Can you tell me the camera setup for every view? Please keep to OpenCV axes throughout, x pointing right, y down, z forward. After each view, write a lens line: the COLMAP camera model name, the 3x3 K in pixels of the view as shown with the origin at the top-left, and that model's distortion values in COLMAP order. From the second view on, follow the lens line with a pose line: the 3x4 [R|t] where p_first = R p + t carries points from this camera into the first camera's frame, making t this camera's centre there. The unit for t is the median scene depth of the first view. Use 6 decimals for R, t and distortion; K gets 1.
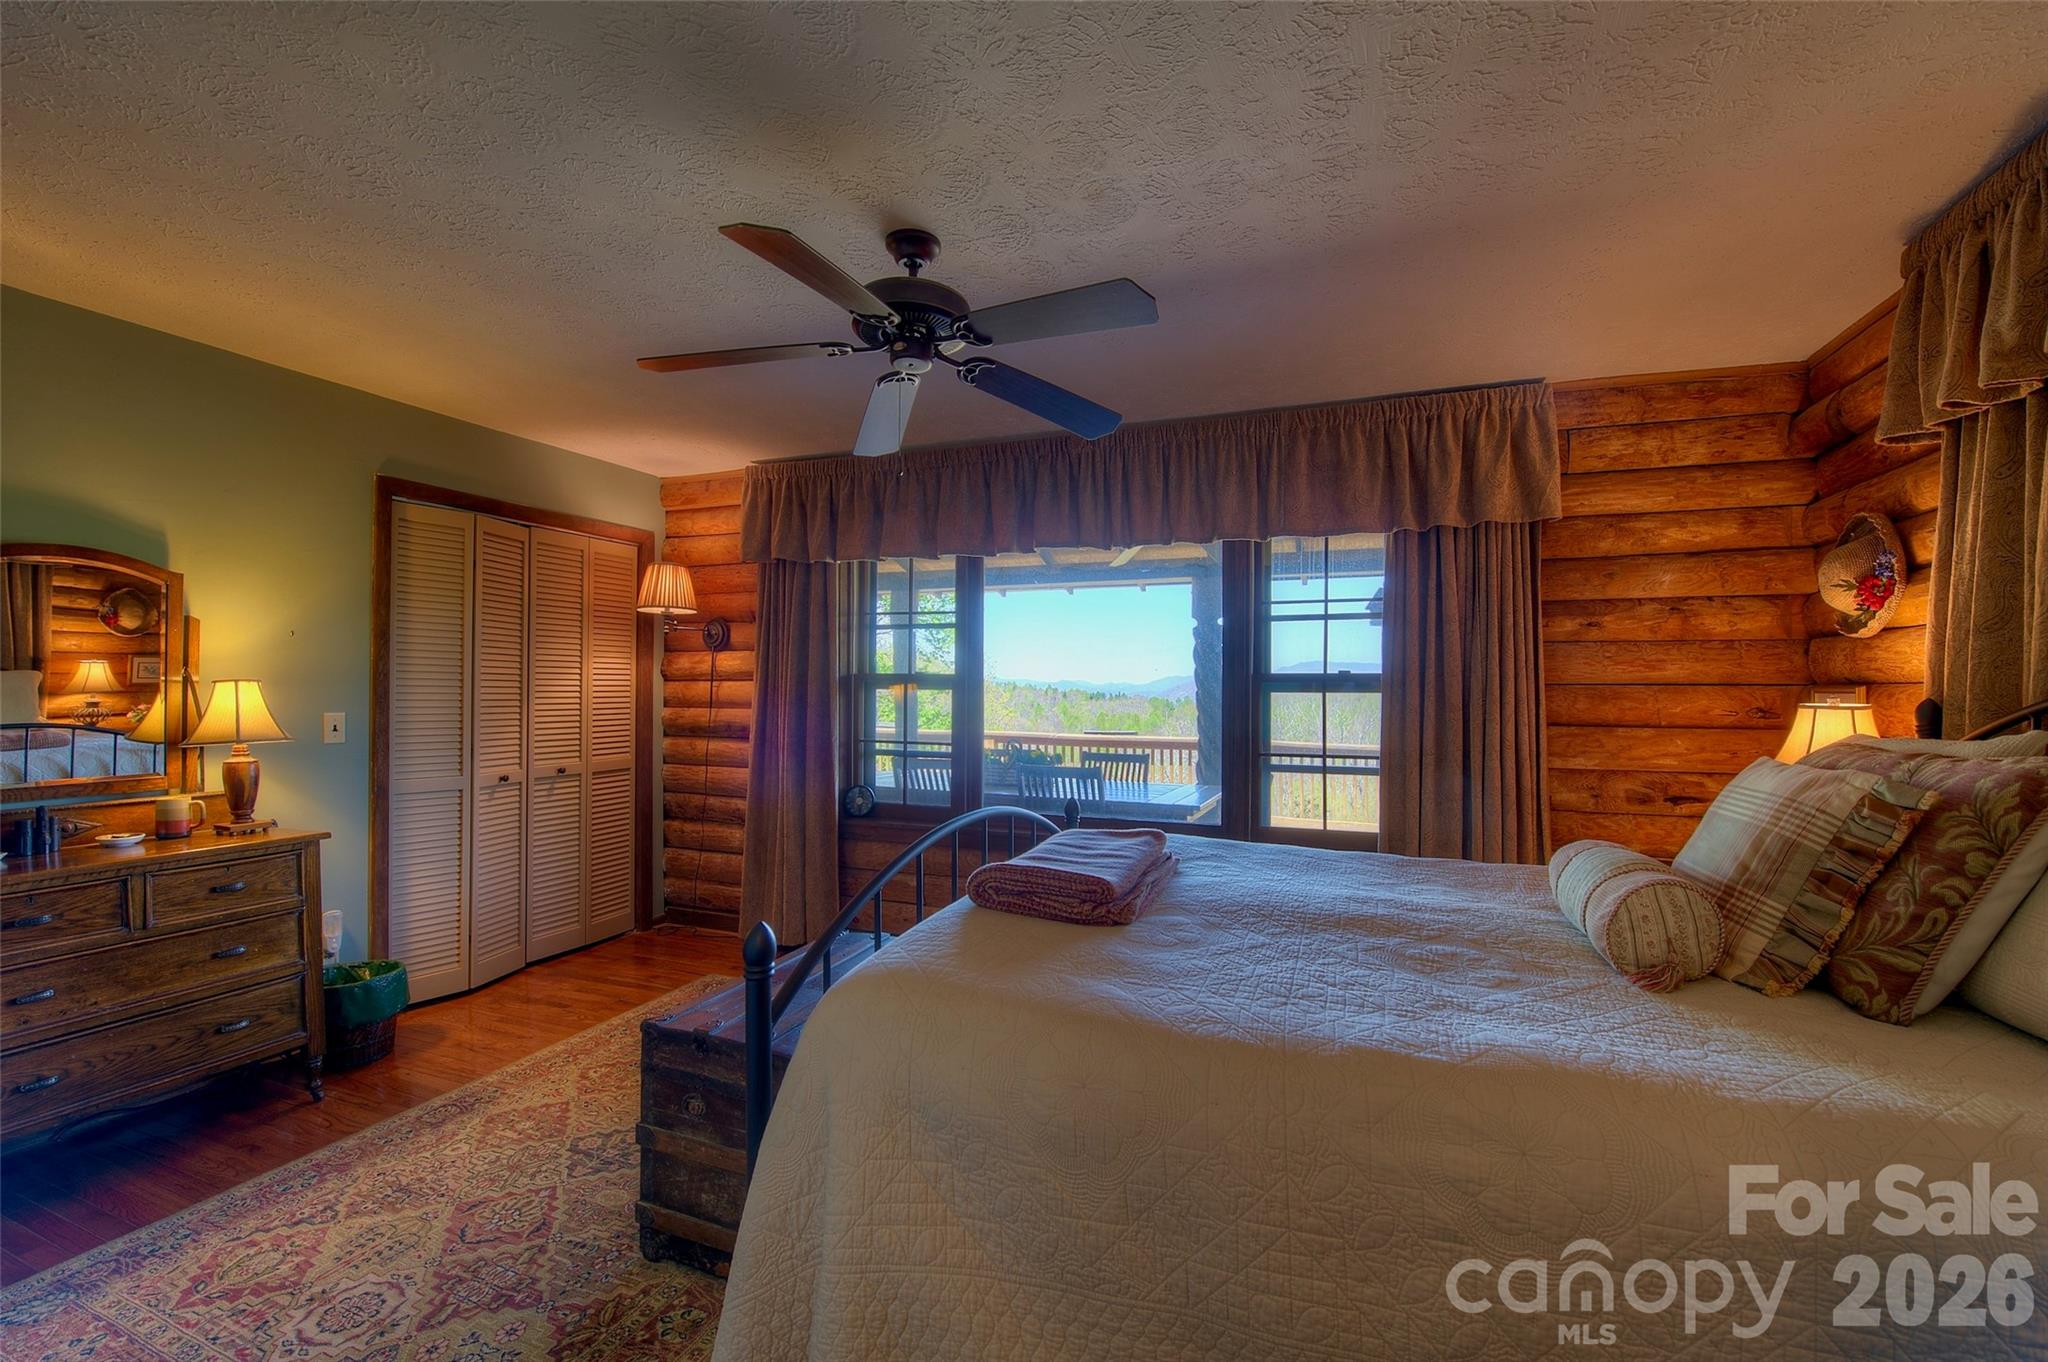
lens RADIAL K [[838.7, 0, 1024.0], [0, 838.7, 681.0], [0, 0, 1]] dist [-0.012520, -0.000105]
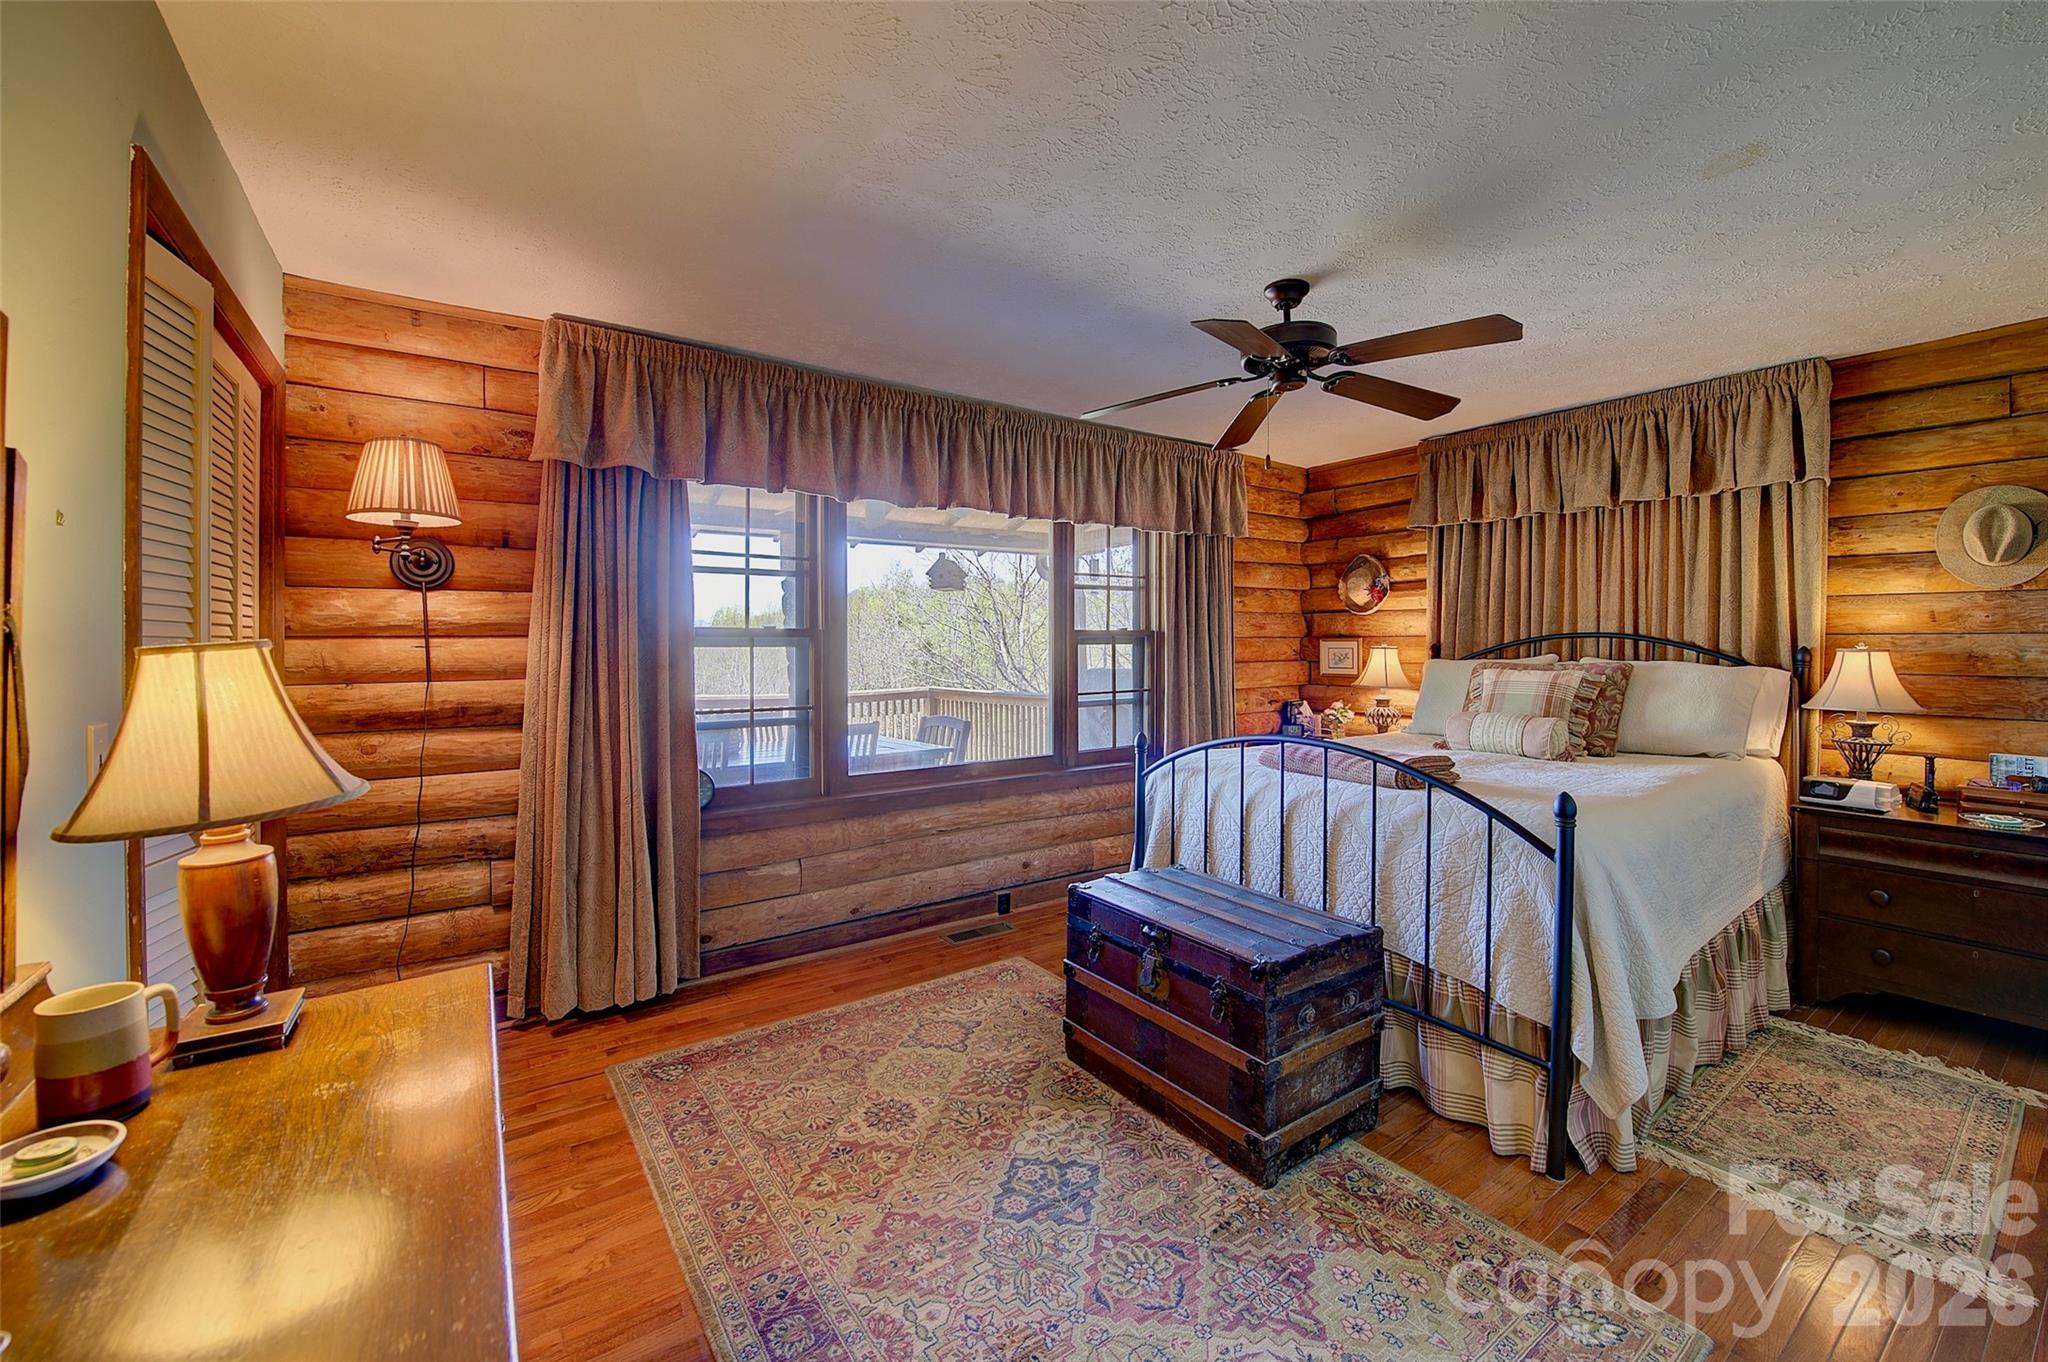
lens RADIAL K [[844.8, 0, 1029.5], [0, 844.8, 632.9], [0, 0, 1]] dist [-0.012204, -0.000025]
pose [[0.546537, -0.001118, 0.837434, -0.676235], [0.000160, 0.999999, 0.001230, -0.004694], [-0.837435, -0.000539, 0.546537, 0.302181]]
